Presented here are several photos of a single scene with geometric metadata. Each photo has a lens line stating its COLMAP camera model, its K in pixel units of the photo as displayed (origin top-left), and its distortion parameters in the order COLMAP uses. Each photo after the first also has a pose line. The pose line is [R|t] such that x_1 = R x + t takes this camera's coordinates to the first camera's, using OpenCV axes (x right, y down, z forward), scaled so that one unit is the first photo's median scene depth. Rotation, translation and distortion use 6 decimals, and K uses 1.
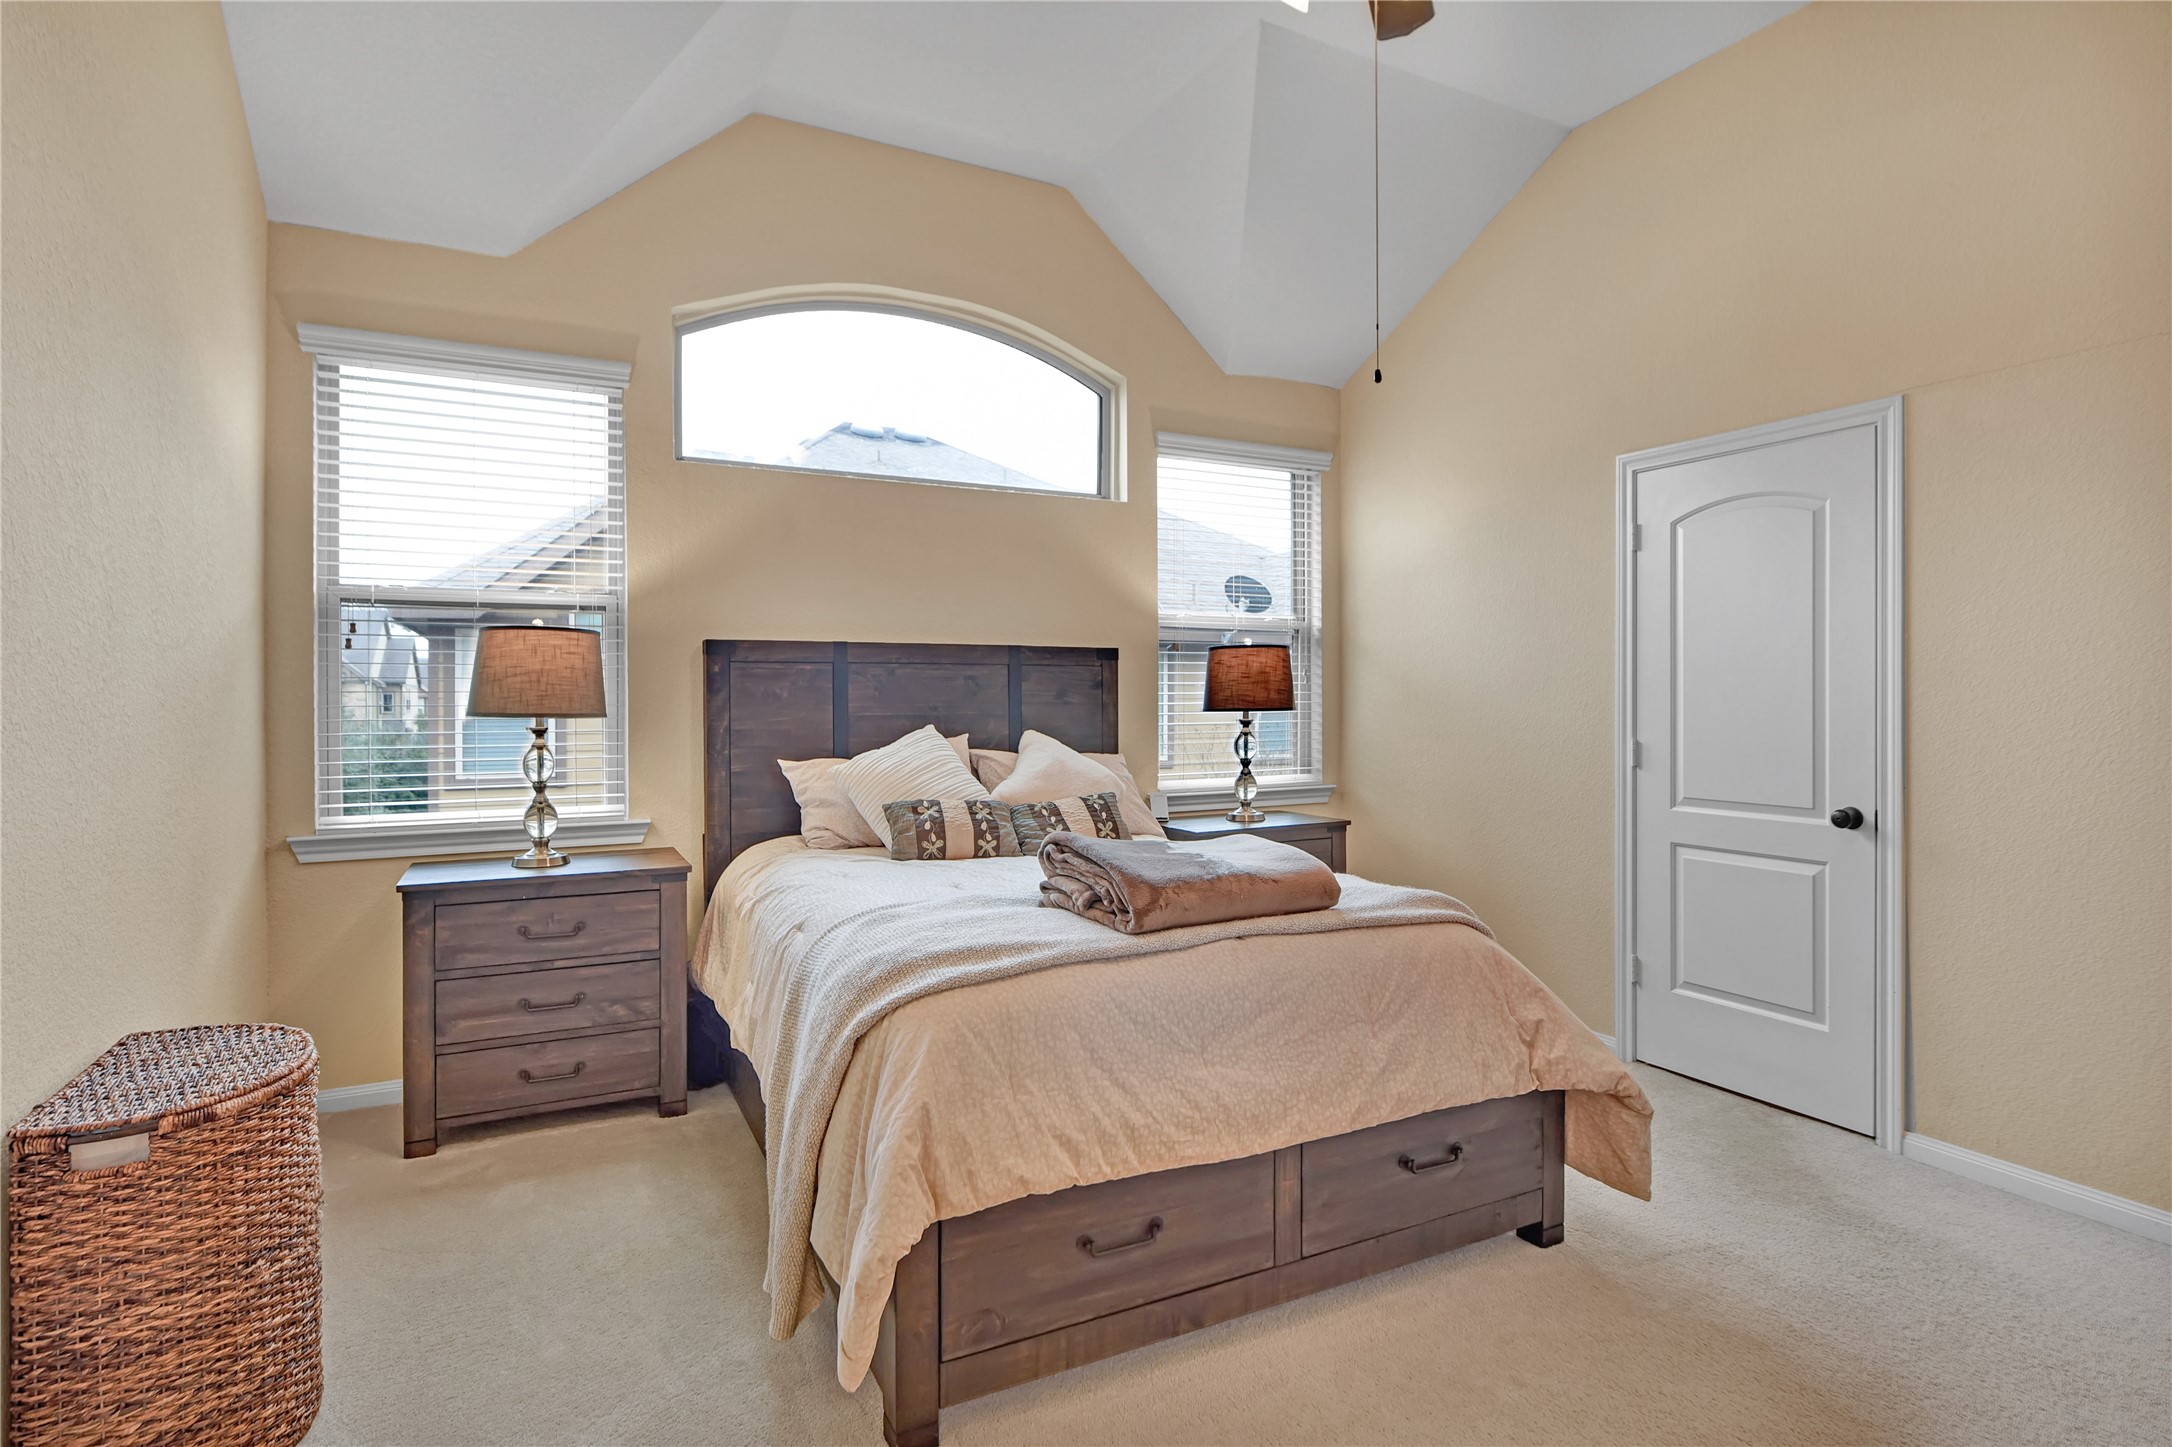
lens RADIAL K [[1097.7, 0, 1080.5], [0, 1097.7, 698.5], [0, 0, 1]] dist [-0.005118, -0.002335]
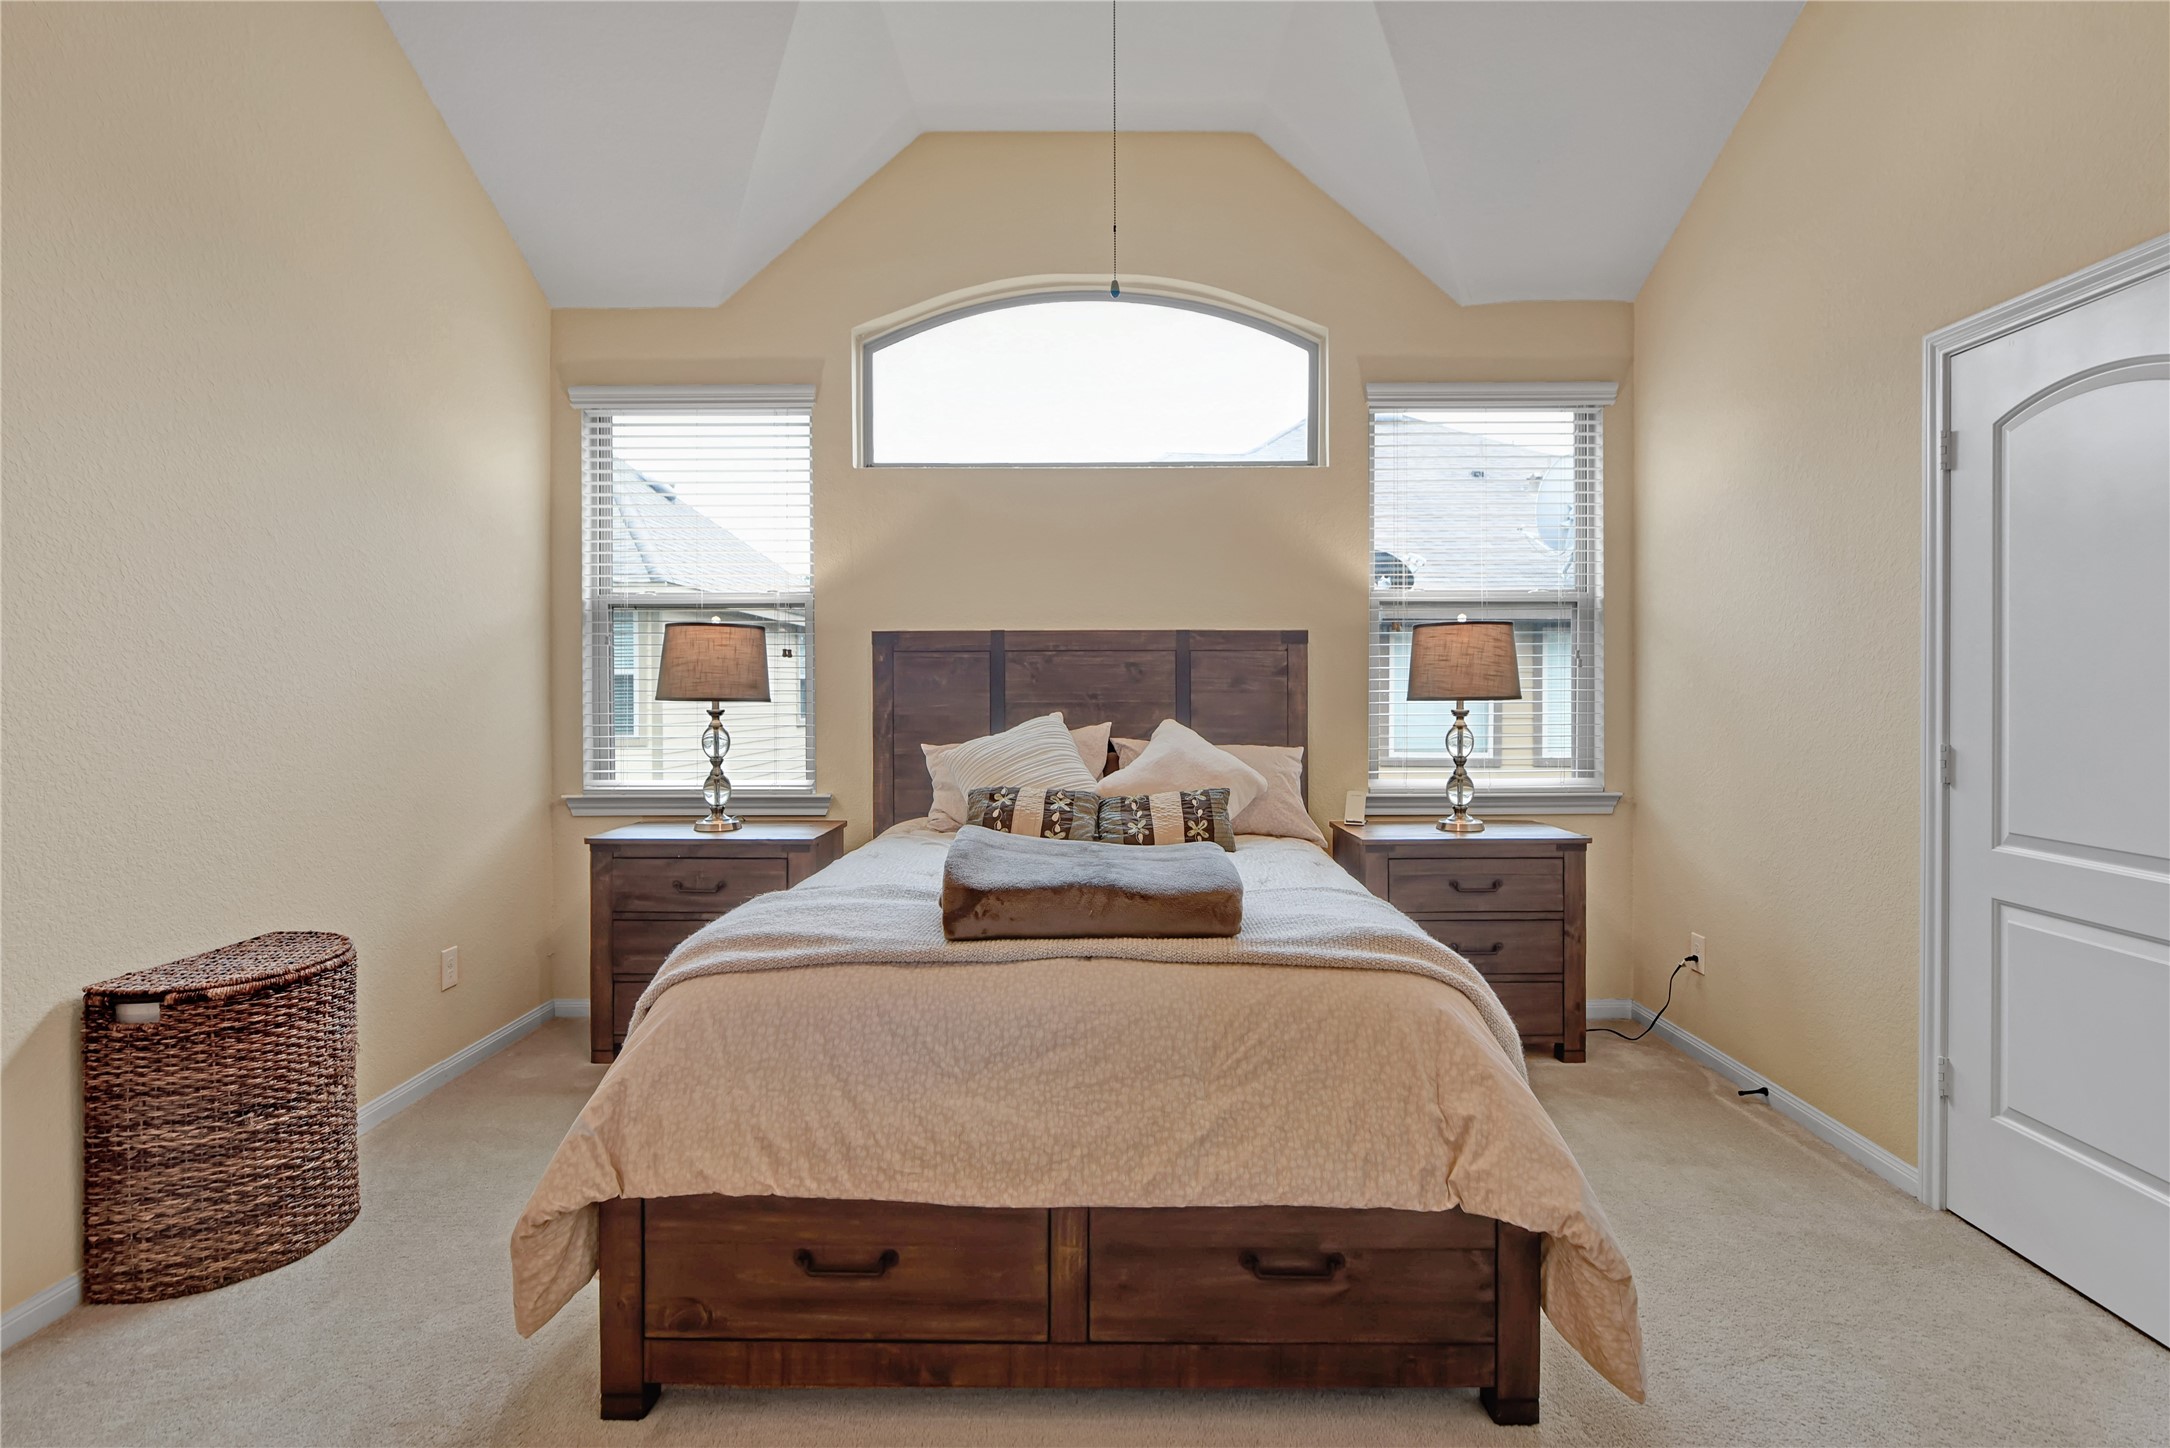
lens RADIAL K [[1086.4, 0, 1090.0], [0, 1086.4, 689.9], [0, 0, 1]] dist [-0.007403, -0.001242]
pose [[0.886136, 0.001671, -0.463422, 0.569514], [-0.000640, 0.999997, 0.002383, 0.002995], [0.463425, -0.001815, 0.886134, 0.247192]]
